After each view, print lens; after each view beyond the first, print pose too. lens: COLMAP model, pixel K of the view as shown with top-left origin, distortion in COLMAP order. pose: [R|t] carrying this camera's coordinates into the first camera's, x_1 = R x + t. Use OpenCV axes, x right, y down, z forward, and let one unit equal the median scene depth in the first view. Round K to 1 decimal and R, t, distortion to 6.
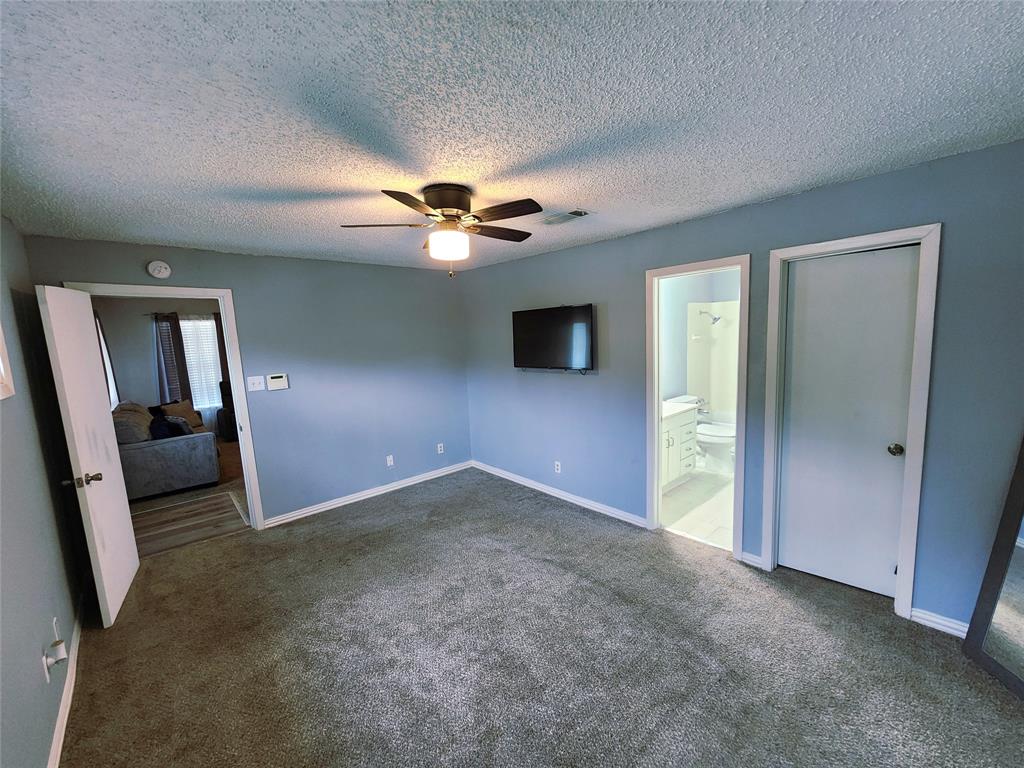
lens RADIAL K [[419.3, 0, 516.2], [0, 419.3, 388.1], [0, 0, 1]] dist [0.000426, -0.000181]
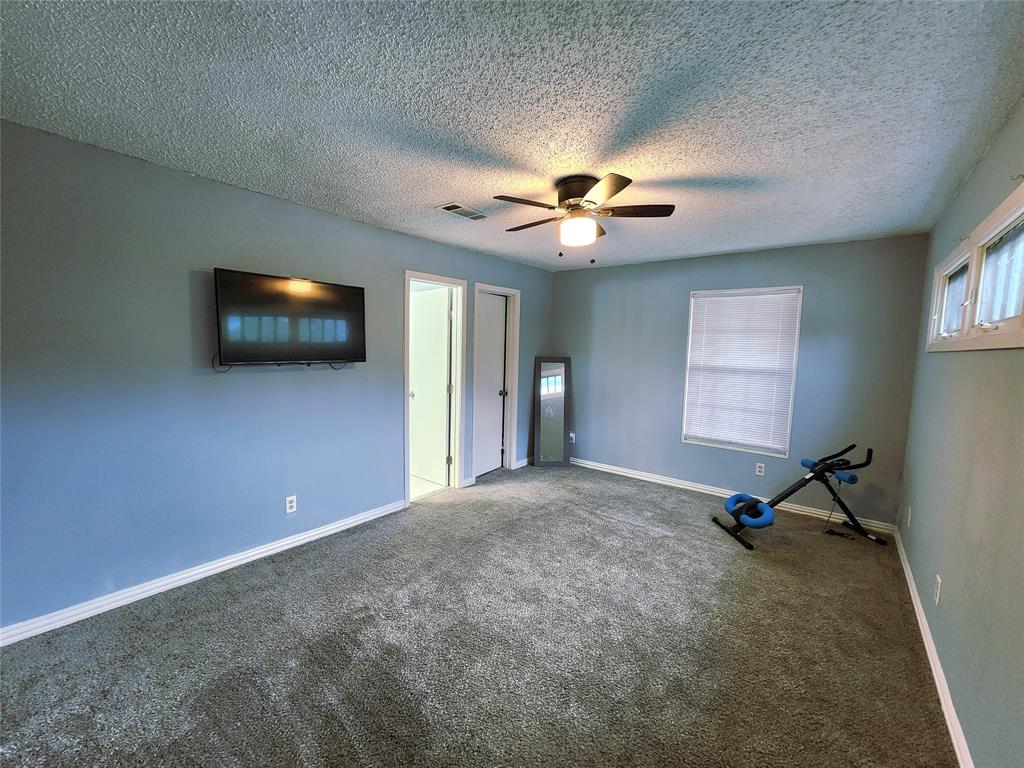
lens RADIAL K [[419.3, 0, 510.2], [0, 419.3, 376.7], [0, 0, 1]] dist [0.000426, -0.000181]
pose [[-0.155239, -0.026188, 0.987530, -0.862144], [0.126608, 0.990877, 0.046180, -0.014304], [-0.979730, 0.132198, -0.150507, 0.946189]]
